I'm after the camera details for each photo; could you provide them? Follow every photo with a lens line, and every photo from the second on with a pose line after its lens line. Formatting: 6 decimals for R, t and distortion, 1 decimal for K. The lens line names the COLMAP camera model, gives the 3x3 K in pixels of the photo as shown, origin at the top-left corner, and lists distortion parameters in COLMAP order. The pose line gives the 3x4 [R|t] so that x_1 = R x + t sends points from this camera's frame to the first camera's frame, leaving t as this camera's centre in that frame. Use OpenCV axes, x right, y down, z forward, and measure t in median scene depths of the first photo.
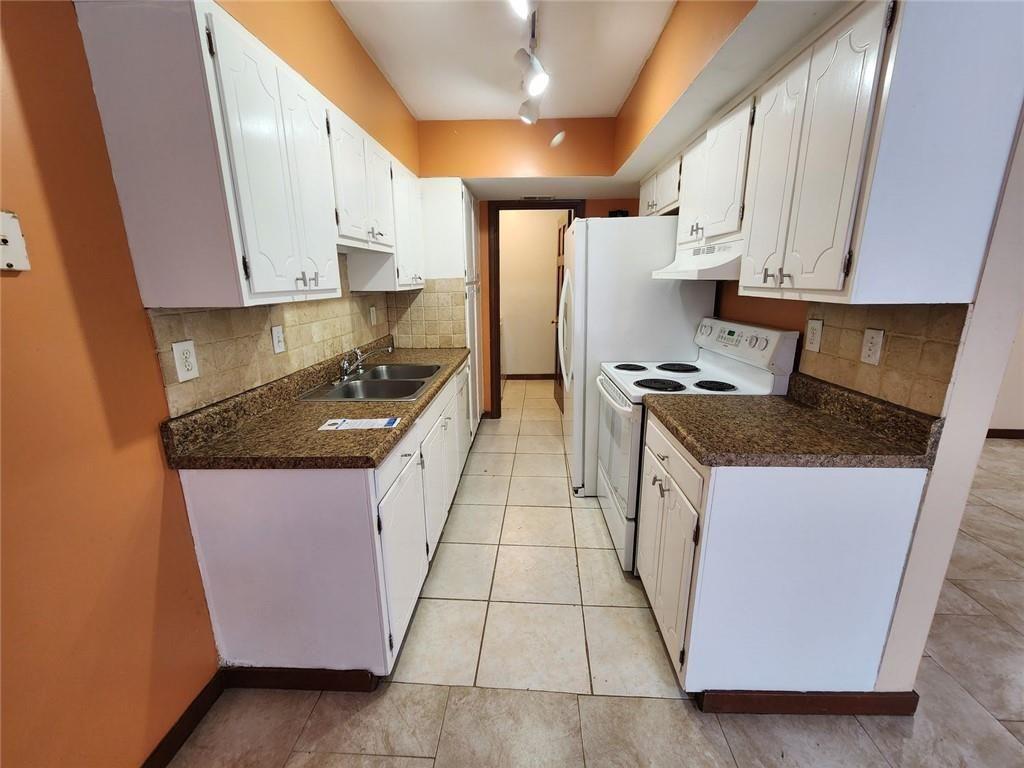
lens RADIAL K [[419.8, 0, 513.1], [0, 419.8, 382.6], [0, 0, 1]] dist [-0.000897, 0.000461]
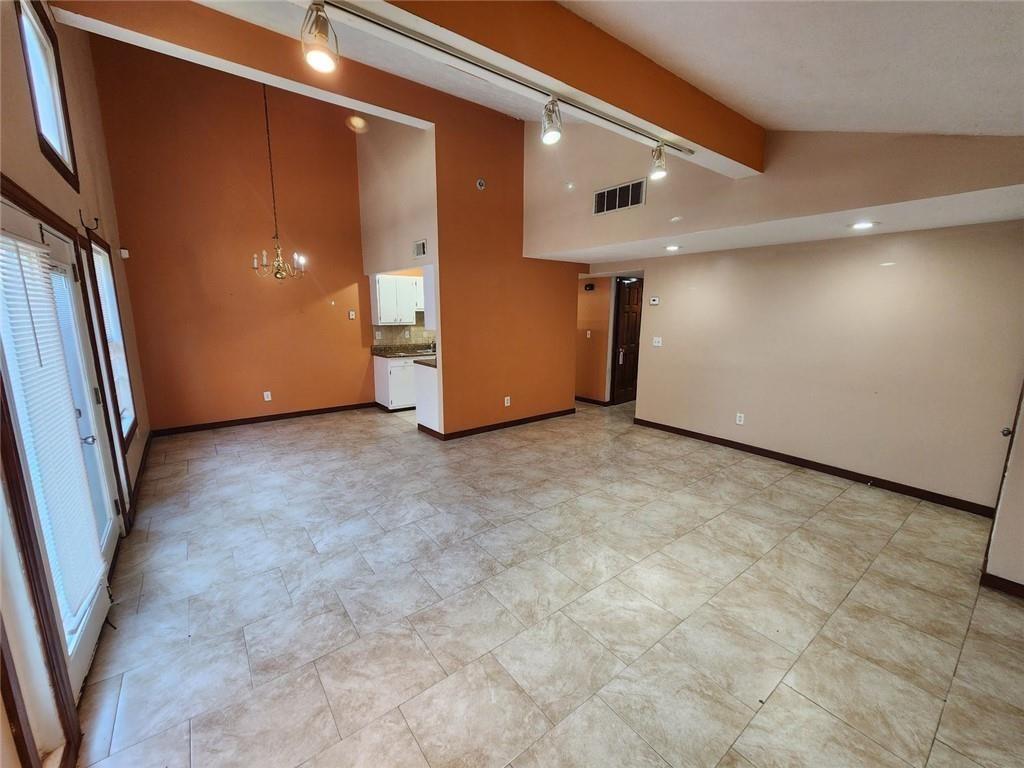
lens RADIAL K [[419.8, 0, 515.7], [0, 419.8, 382.9], [0, 0, 1]] dist [-0.000897, 0.000461]
pose [[0.653279, 0.142224, -0.743639, 3.319352], [-0.192679, 0.981090, 0.018371, 0.079683], [0.732190, 0.131283, 0.668328, -0.883550]]
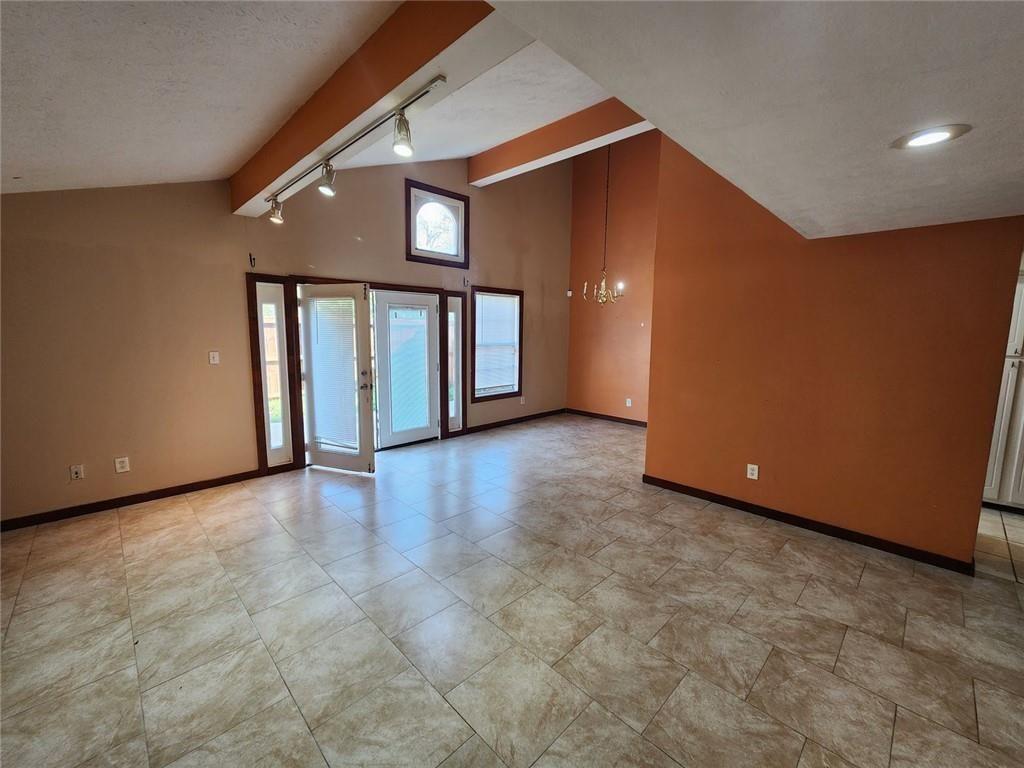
lens RADIAL K [[419.8, 0, 511.6], [0, 419.8, 381.2], [0, 0, 1]] dist [-0.000897, 0.000461]
pose [[-0.675103, 0.090661, -0.732132, 3.148071], [-0.185907, 0.939484, 0.287763, -0.522712], [0.713915, 0.330378, -0.617394, 1.630028]]
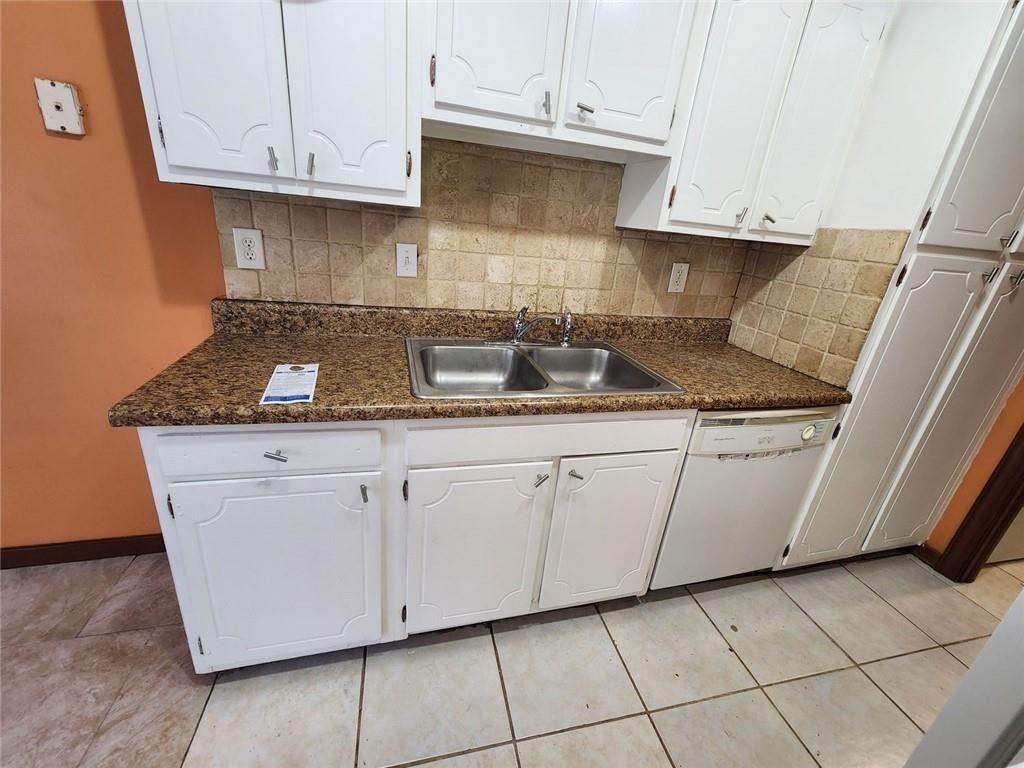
lens RADIAL K [[419.8, 0, 511.9], [0, 419.8, 381.7], [0, 0, 1]] dist [-0.000897, 0.000461]
pose [[0.307449, 0.380967, -0.871974, 0.327804], [-0.322831, 0.903770, 0.281032, -0.198776], [0.895128, 0.195098, 0.400852, 0.968970]]
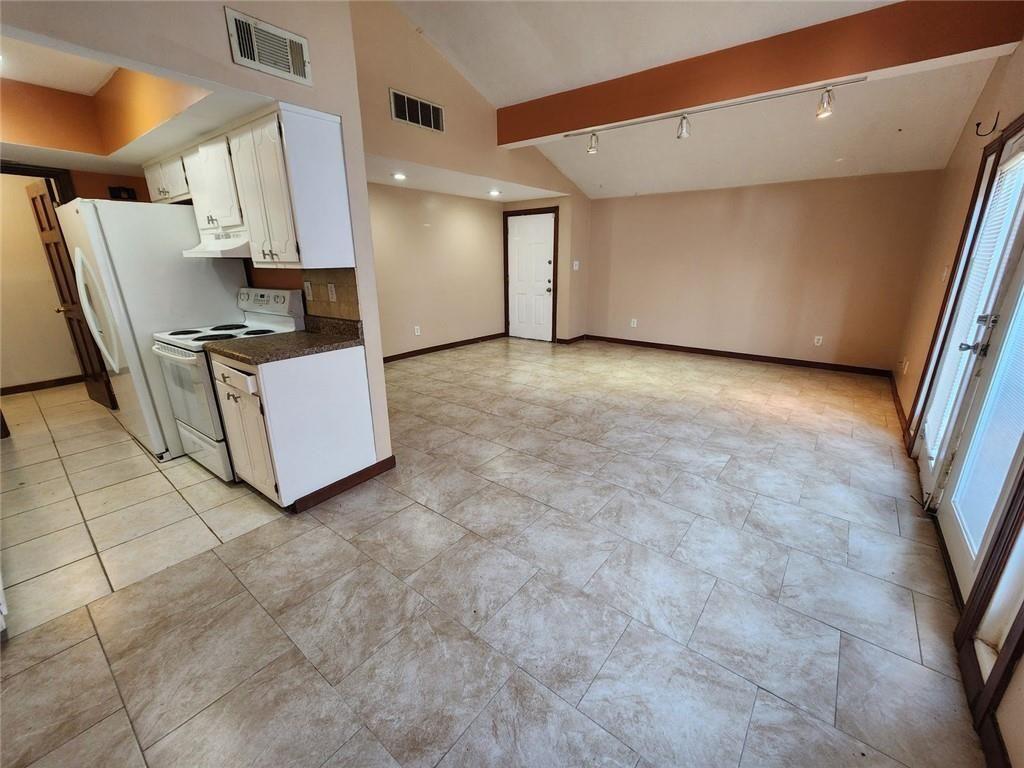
lens RADIAL K [[419.8, 0, 513.8], [0, 419.8, 382.8], [0, 0, 1]] dist [-0.000897, 0.000461]
pose [[0.576457, -0.232099, 0.783471, -0.210360], [0.199511, 0.969771, 0.140495, 0.170701], [-0.792397, 0.075322, 0.605338, -0.634995]]
